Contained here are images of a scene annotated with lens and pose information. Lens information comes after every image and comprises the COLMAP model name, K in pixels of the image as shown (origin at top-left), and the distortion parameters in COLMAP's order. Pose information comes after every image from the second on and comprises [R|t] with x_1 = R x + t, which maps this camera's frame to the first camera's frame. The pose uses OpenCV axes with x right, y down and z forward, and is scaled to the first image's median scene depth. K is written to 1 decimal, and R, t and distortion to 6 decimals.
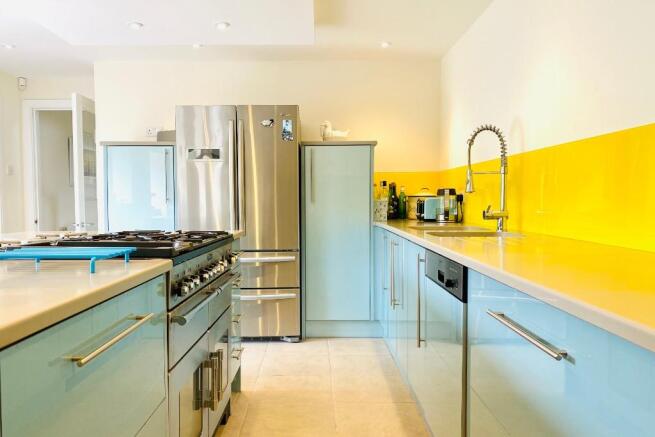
lens RADIAL K [[495.6, 0, 327.5], [0, 495.6, 218.5], [0, 0, 1]] dist [-0.001222, -0.000358]
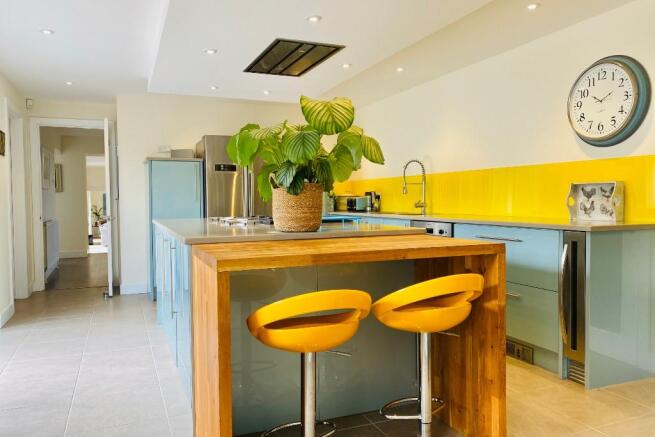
lens RADIAL K [[495.6, 0, 327.5], [0, 495.6, 218.5], [0, 0, 1]] dist [-0.001222, -0.000358]
pose [[0.919149, -0.024062, 0.393175, -0.545073], [0.024481, 0.999692, 0.003950, 0.020763], [-0.393149, 0.005994, 0.919455, -0.463401]]
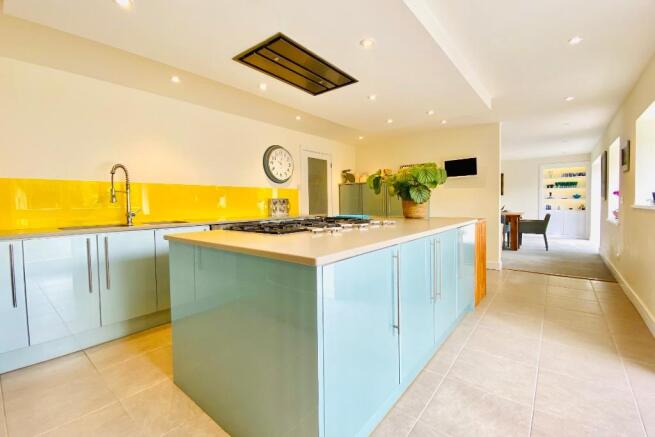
lens RADIAL K [[271.4, 0, 326.4], [0, 271.4, 211.9], [0, 0, 1]] dist [-0.000621, -0.000202]
pose [[-0.767167, -0.009457, 0.641378, -0.625243], [0.039449, 0.997303, 0.061891, -0.036130], [-0.640233, 0.072783, -0.764725, 0.942519]]
